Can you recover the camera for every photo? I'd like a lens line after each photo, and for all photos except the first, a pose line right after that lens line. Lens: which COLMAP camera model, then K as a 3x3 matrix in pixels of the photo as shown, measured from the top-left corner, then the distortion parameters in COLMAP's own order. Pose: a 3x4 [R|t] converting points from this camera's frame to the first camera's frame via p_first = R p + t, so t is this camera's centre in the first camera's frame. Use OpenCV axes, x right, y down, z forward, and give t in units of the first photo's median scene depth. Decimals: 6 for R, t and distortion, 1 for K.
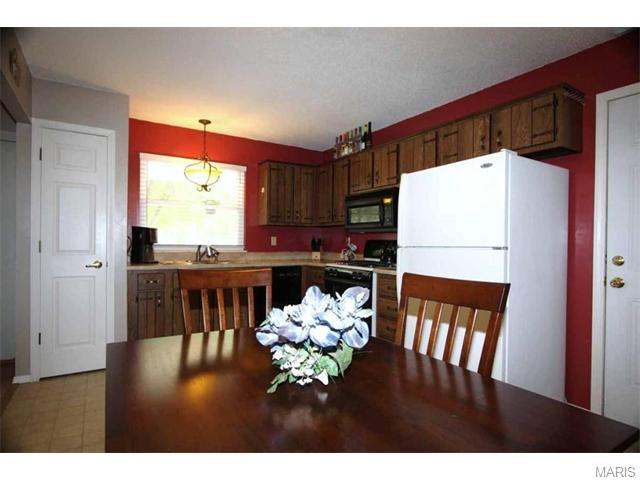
lens RADIAL K [[350.0, 0, 322.1], [0, 350.0, 244.7], [0, 0, 1]] dist [-0.001985, 0.000554]
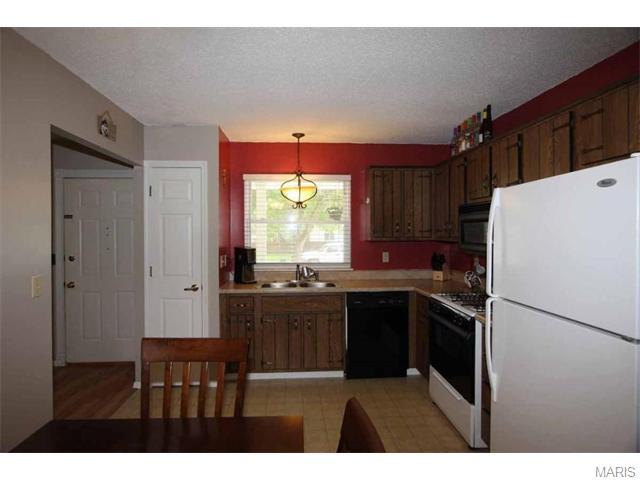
lens RADIAL K [[368.7, 0, 320.0], [0, 368.7, 240.0], [0, 0, 1]] dist [-0.017914, 0.001213]
pose [[0.878910, -0.002136, -0.476983, 0.188216], [0.009058, 0.999884, 0.012214, -0.079902], [0.476902, -0.015055, 0.878828, 0.152256]]
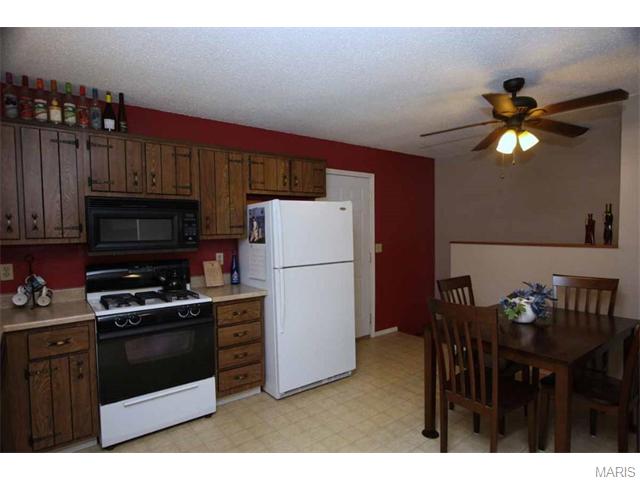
lens RADIAL K [[374.2, 0, 333.3], [0, 374.2, 246.2], [0, 0, 1]] dist [-0.017745, 0.000592]
pose [[-0.117103, -0.061609, 0.991207, -0.642101], [0.015004, 0.997850, 0.063795, -0.090876], [-0.993006, 0.022343, -0.115927, 0.671127]]
